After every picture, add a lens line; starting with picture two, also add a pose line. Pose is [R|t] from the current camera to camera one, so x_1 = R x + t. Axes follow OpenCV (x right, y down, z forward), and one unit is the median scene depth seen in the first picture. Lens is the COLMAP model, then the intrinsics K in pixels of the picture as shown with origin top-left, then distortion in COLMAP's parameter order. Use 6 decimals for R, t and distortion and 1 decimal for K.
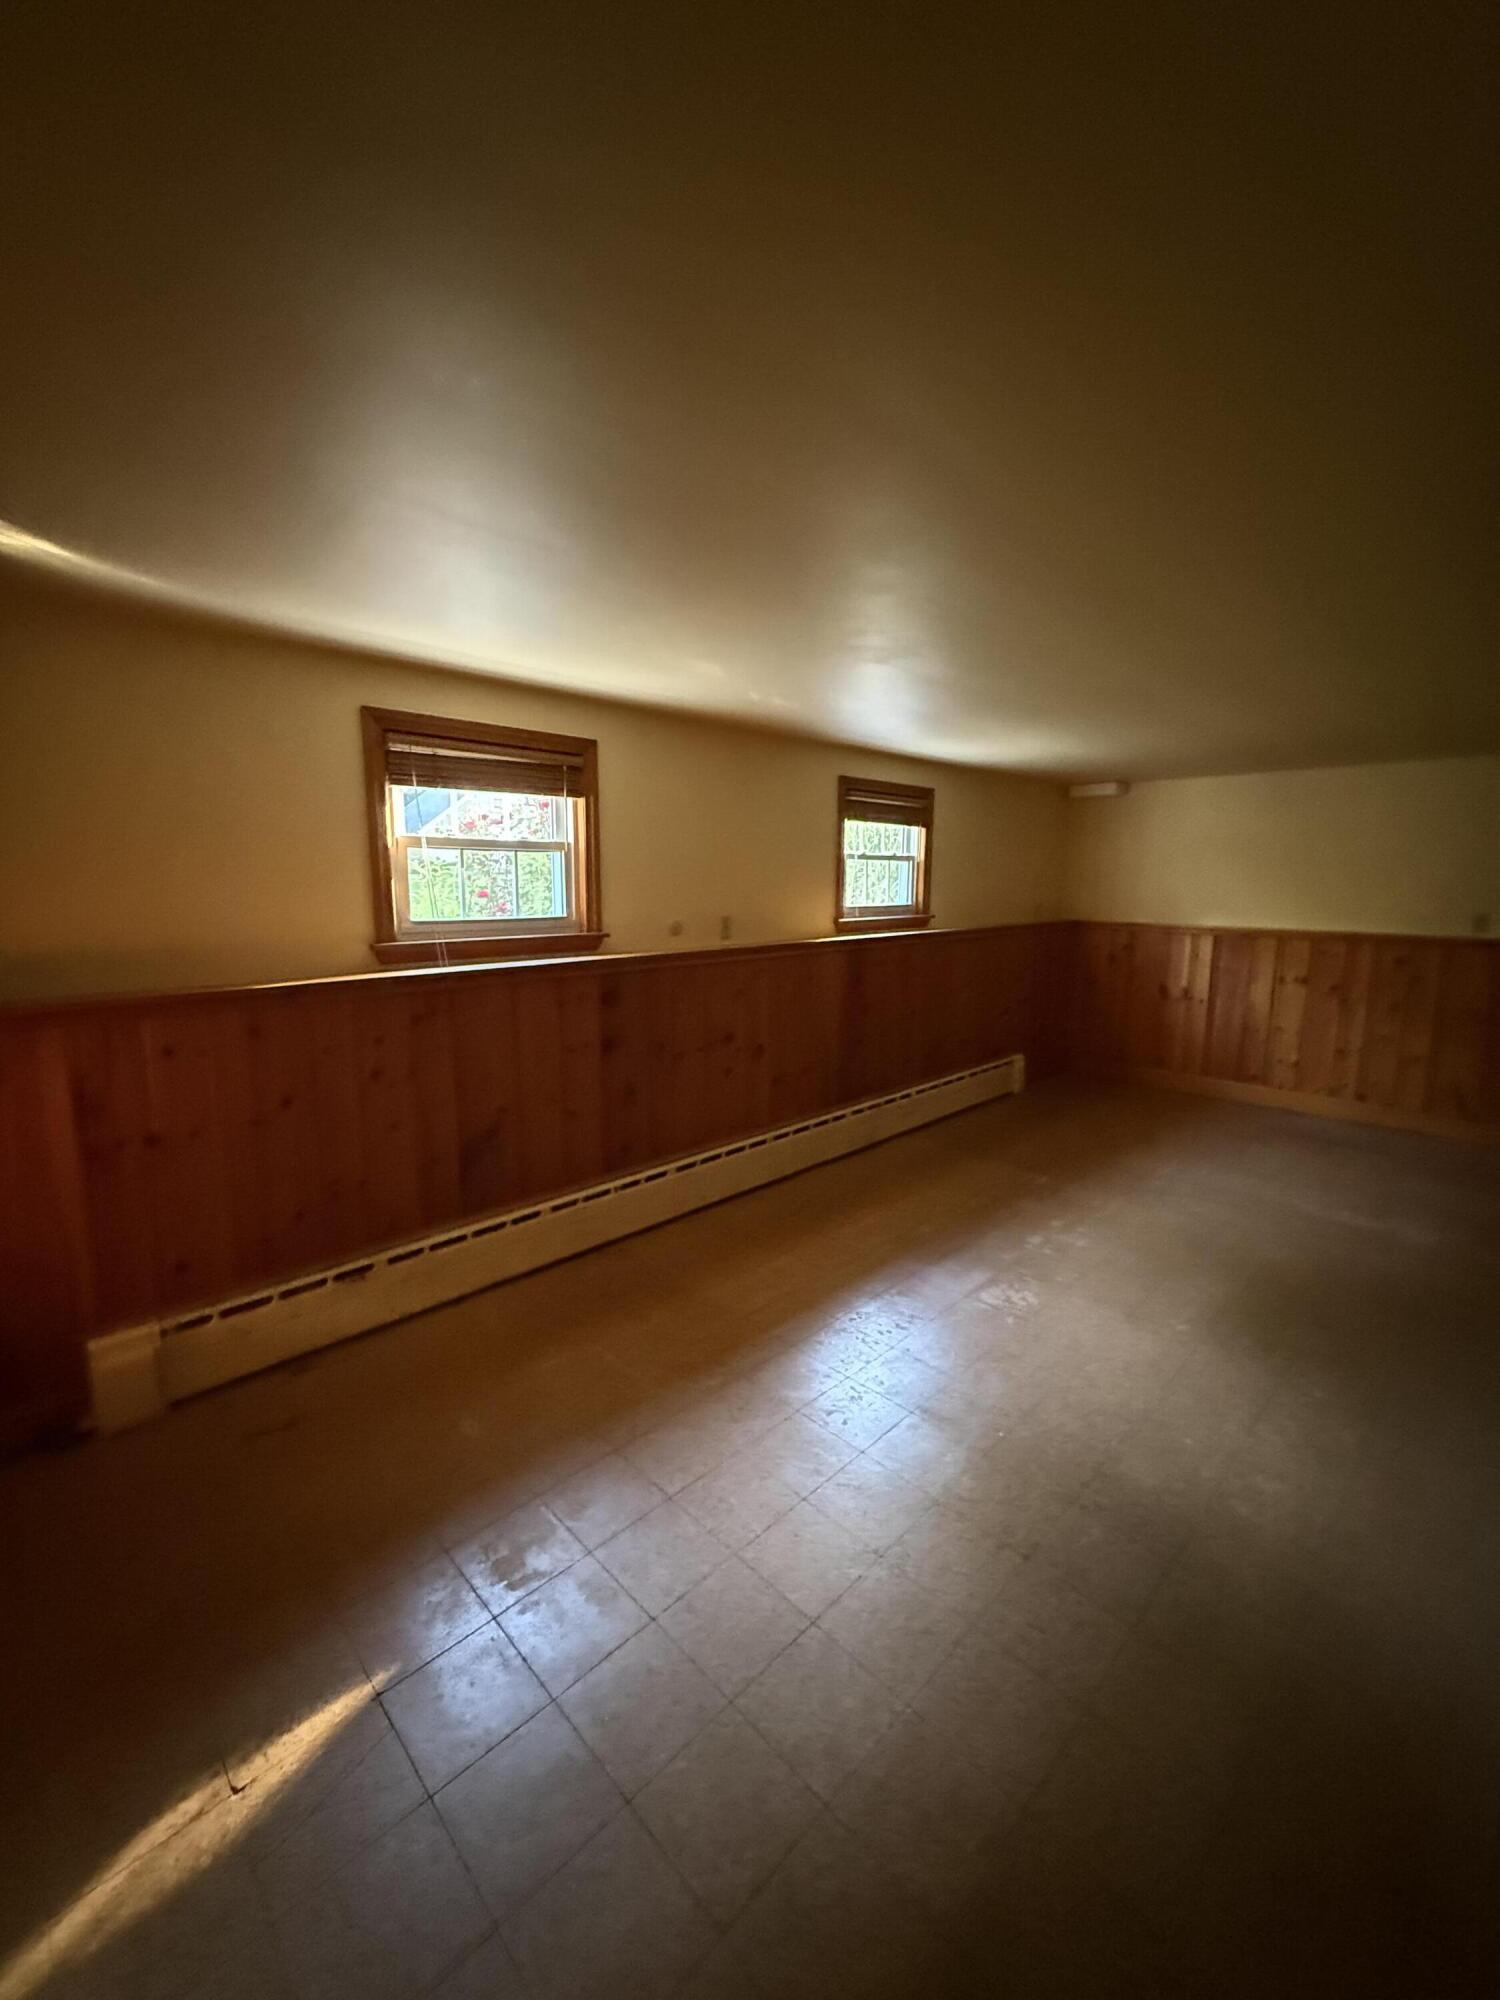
lens RADIAL K [[807.5, 0, 750.0], [0, 807.5, 1000.0], [0, 0, 1]] dist [0.000517, 0.000008]
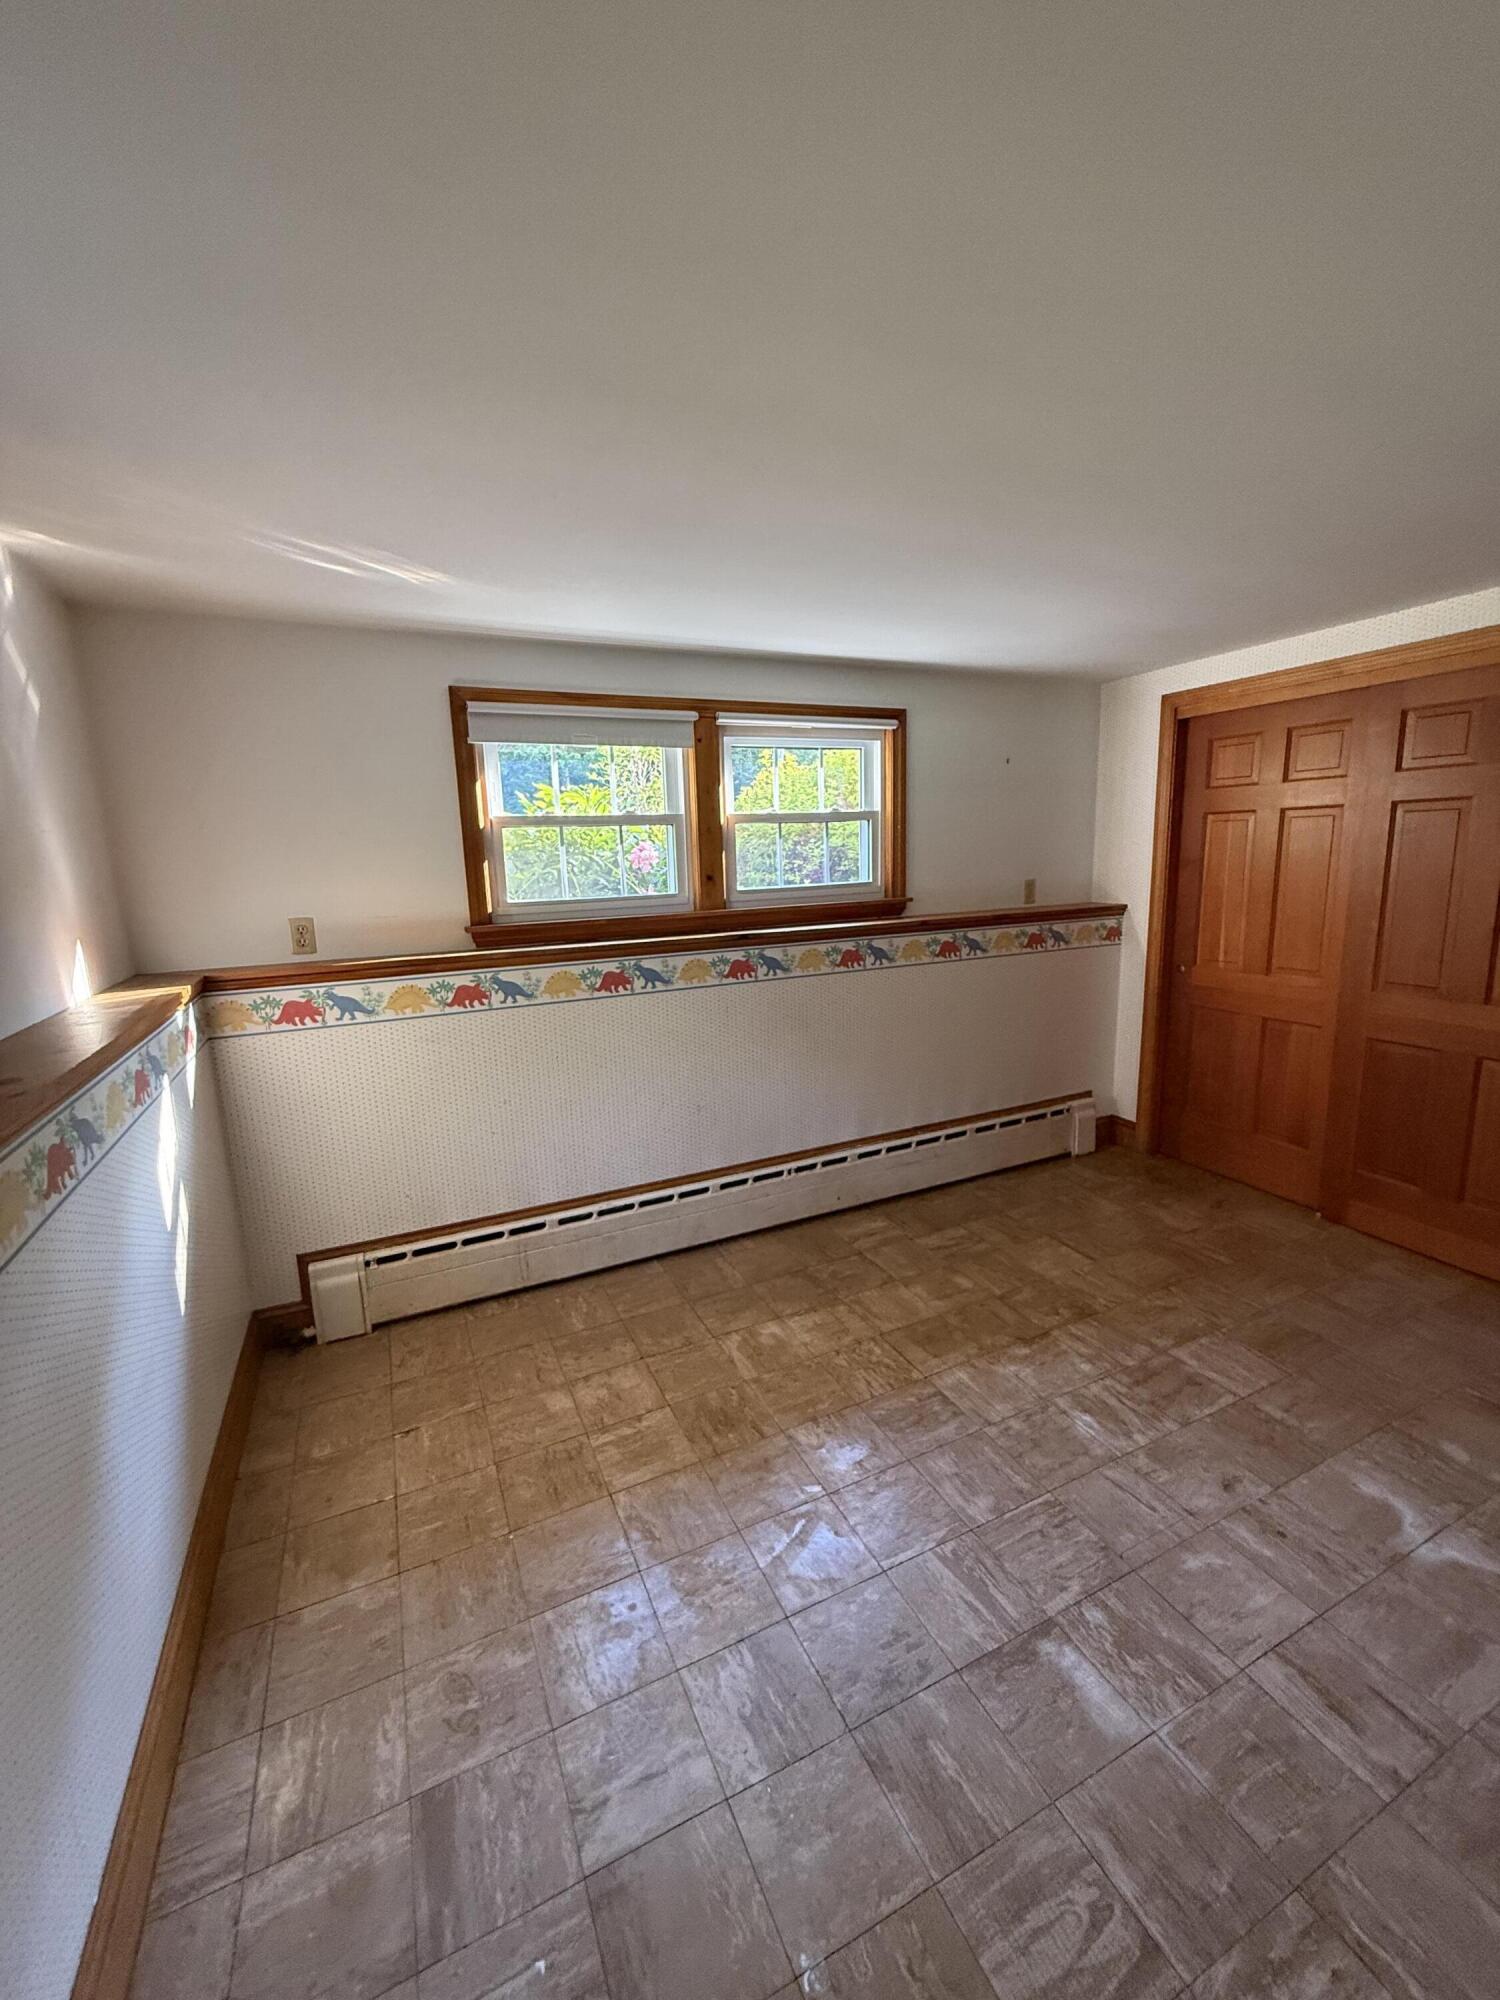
lens RADIAL K [[789.9, 0, 750.0], [0, 789.9, 1000.0], [0, 0, 1]] dist [-0.000692, -0.000024]
pose [[0.940521, 0.030843, -0.338334, 0.173007], [-0.015840, 0.998769, 0.047015, -0.024771], [0.339367, -0.038860, 0.939851, 0.168745]]
